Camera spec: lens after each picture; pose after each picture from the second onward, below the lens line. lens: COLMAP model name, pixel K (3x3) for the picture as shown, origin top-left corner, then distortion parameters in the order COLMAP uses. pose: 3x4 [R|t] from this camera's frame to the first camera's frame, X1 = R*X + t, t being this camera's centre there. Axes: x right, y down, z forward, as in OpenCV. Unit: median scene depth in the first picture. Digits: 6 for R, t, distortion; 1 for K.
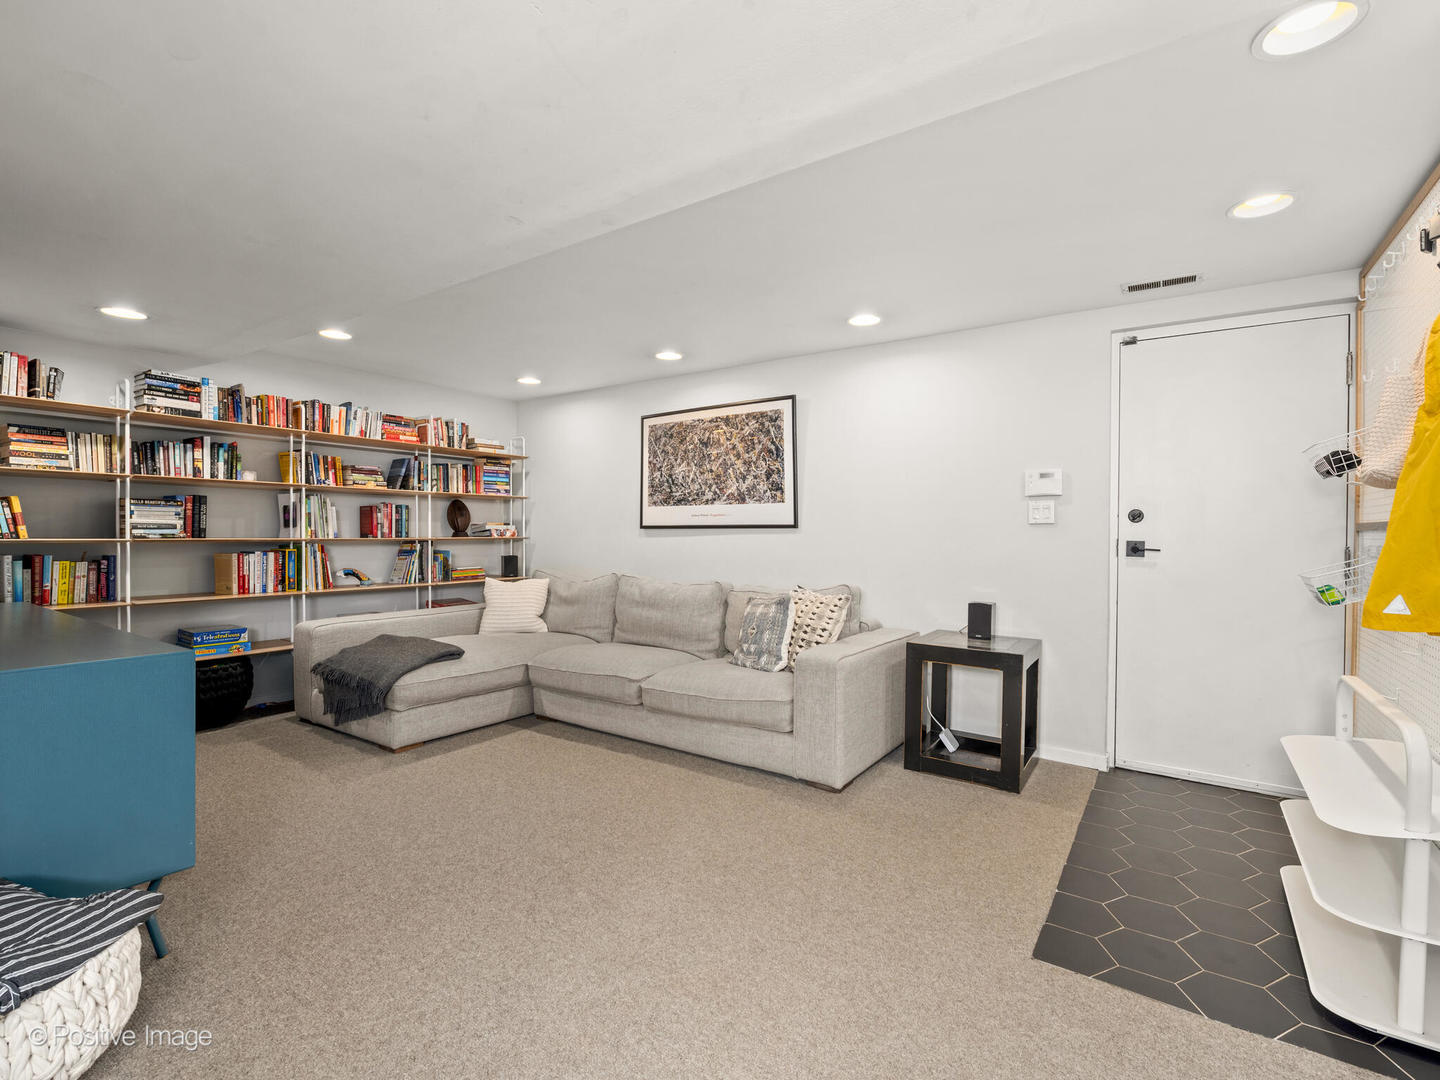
lens RADIAL K [[657.2, 0, 721.3], [0, 657.2, 539.9], [0, 0, 1]] dist [-0.004169, -0.000871]
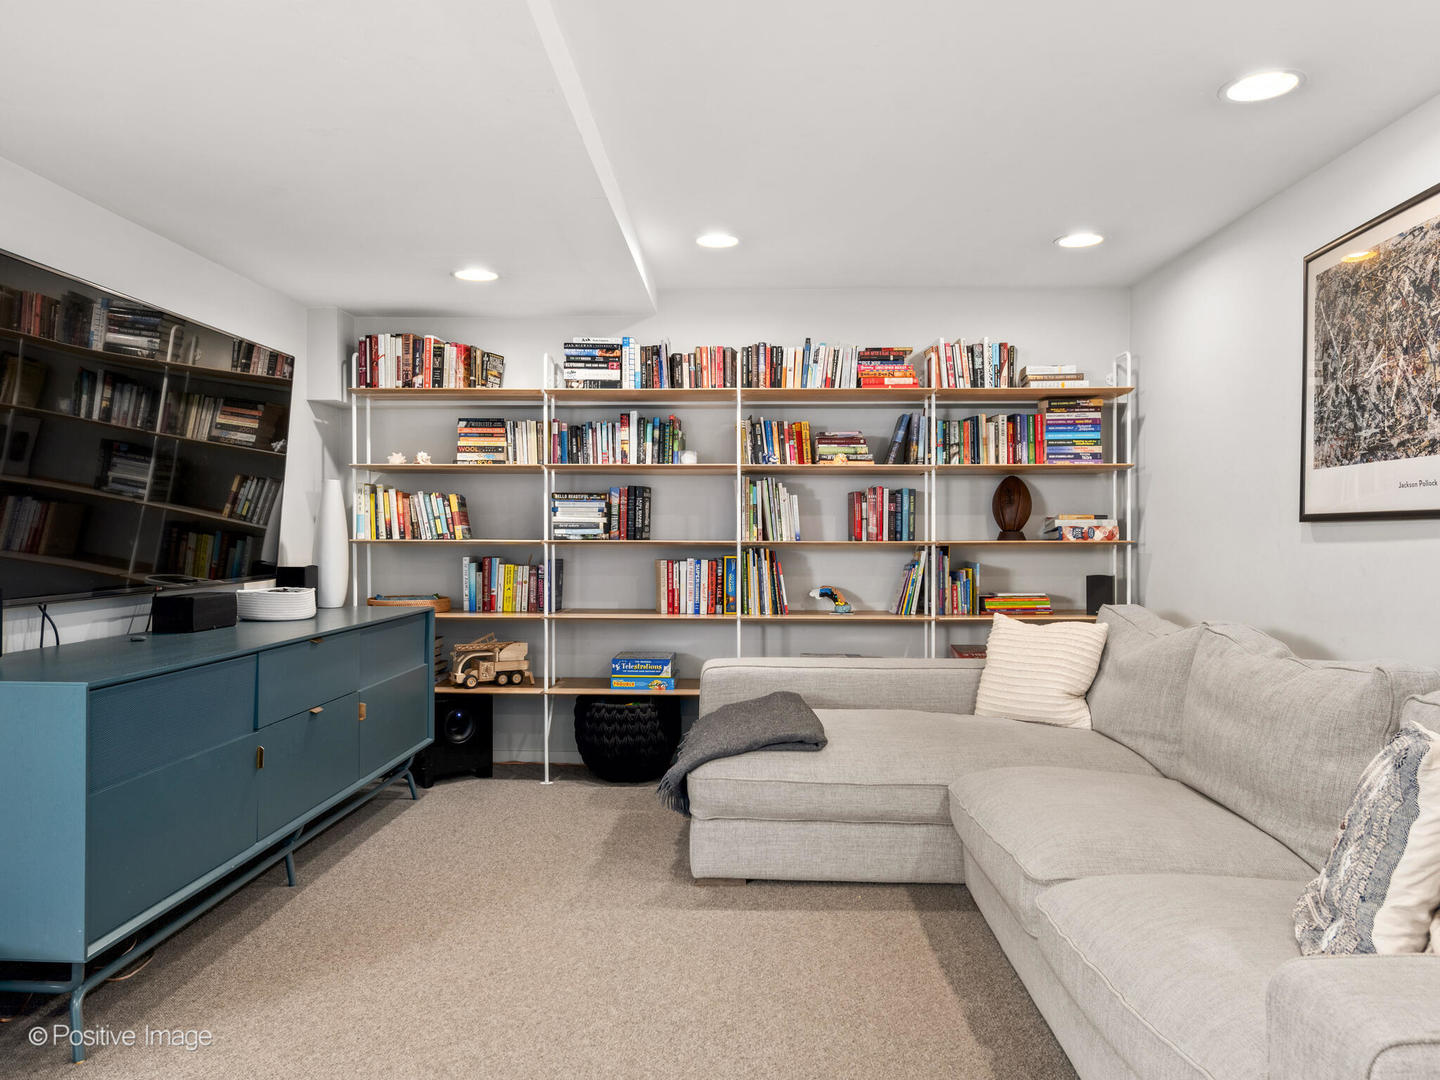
lens RADIAL K [[974.7, 0, 724.5], [0, 974.7, 538.4], [0, 0, 1]] dist [-0.003912, -0.001284]
pose [[0.555785, 0.001750, -0.831324, 0.235798], [-0.009017, 0.999952, -0.003924, -0.000876], [0.831277, 0.009677, 0.555774, 0.412891]]
